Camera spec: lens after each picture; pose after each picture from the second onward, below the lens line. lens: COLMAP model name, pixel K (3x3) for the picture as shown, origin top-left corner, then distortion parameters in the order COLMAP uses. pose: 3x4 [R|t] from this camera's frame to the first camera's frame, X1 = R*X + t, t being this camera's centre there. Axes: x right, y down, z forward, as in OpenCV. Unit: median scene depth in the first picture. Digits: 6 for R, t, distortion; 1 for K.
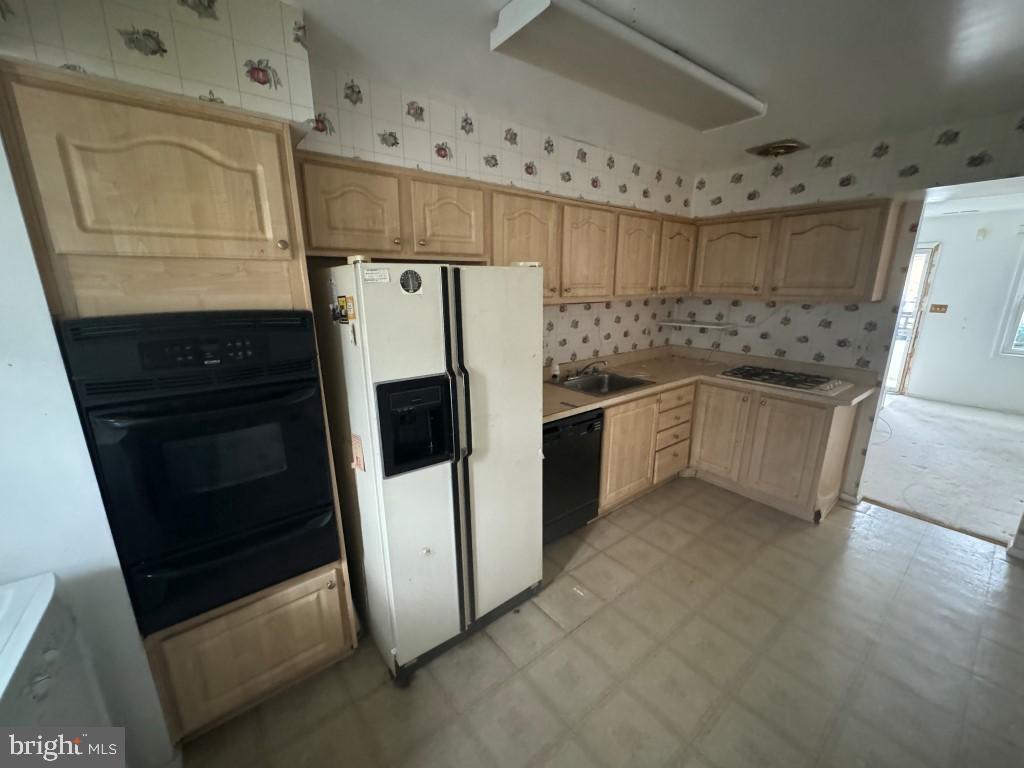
lens RADIAL K [[408.2, 0, 506.9], [0, 408.2, 384.1], [0, 0, 1]] dist [-0.003014, 0.001029]
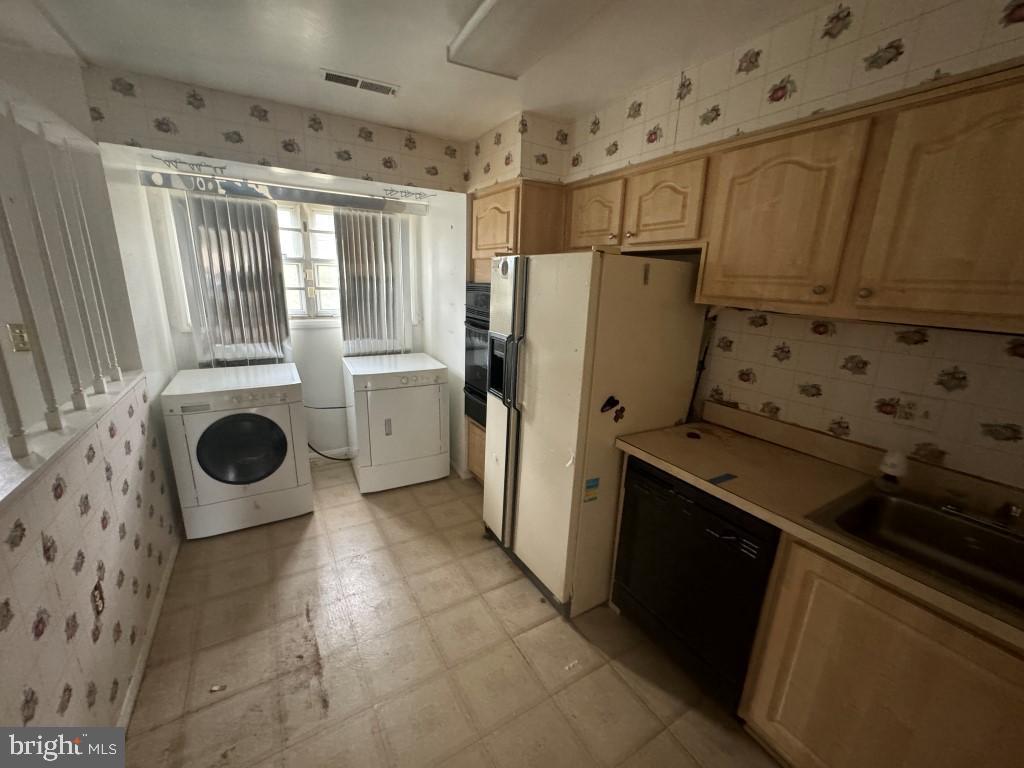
lens RADIAL K [[408.2, 0, 511.1], [0, 408.2, 384.9], [0, 0, 1]] dist [-0.003014, 0.001029]
pose [[-0.124025, 0.250345, -0.960180, 0.659491], [-0.273206, 0.921635, 0.275585, -0.141029], [0.953927, 0.296506, -0.045910, 0.622932]]
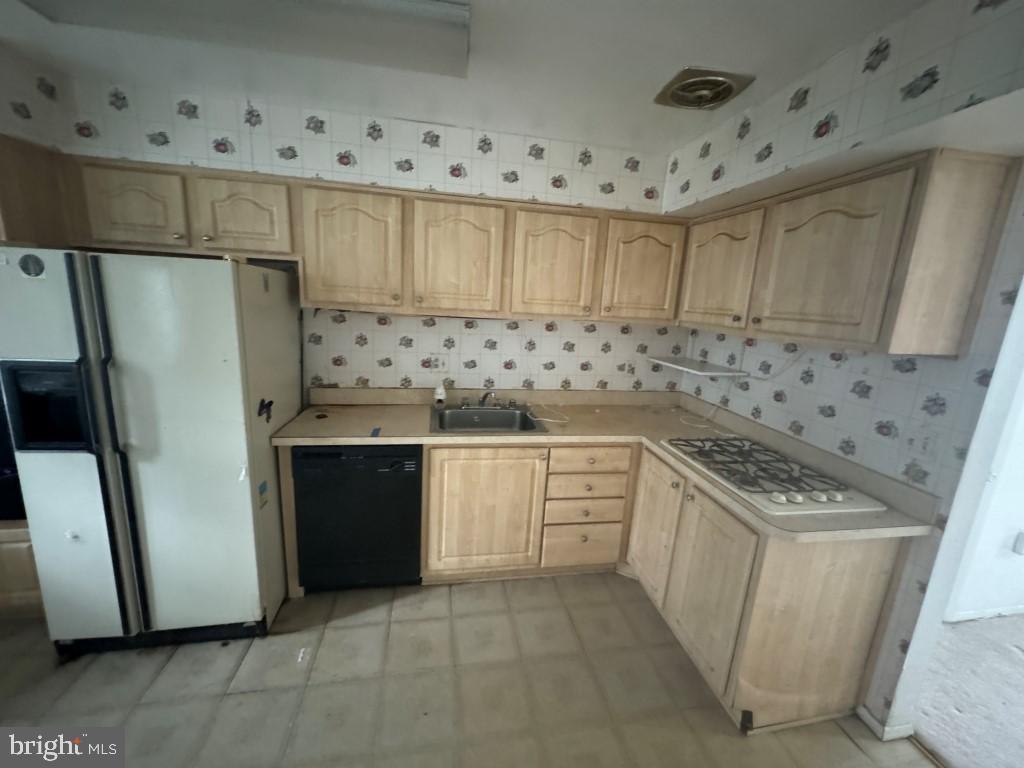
lens RADIAL K [[408.2, 0, 510.7], [0, 408.2, 384.0], [0, 0, 1]] dist [-0.003014, 0.001029]
pose [[0.883226, 0.146506, -0.445475, 0.682265], [-0.168601, 0.985632, -0.010128, -0.077071], [0.437590, 0.084053, 0.895237, 0.325847]]
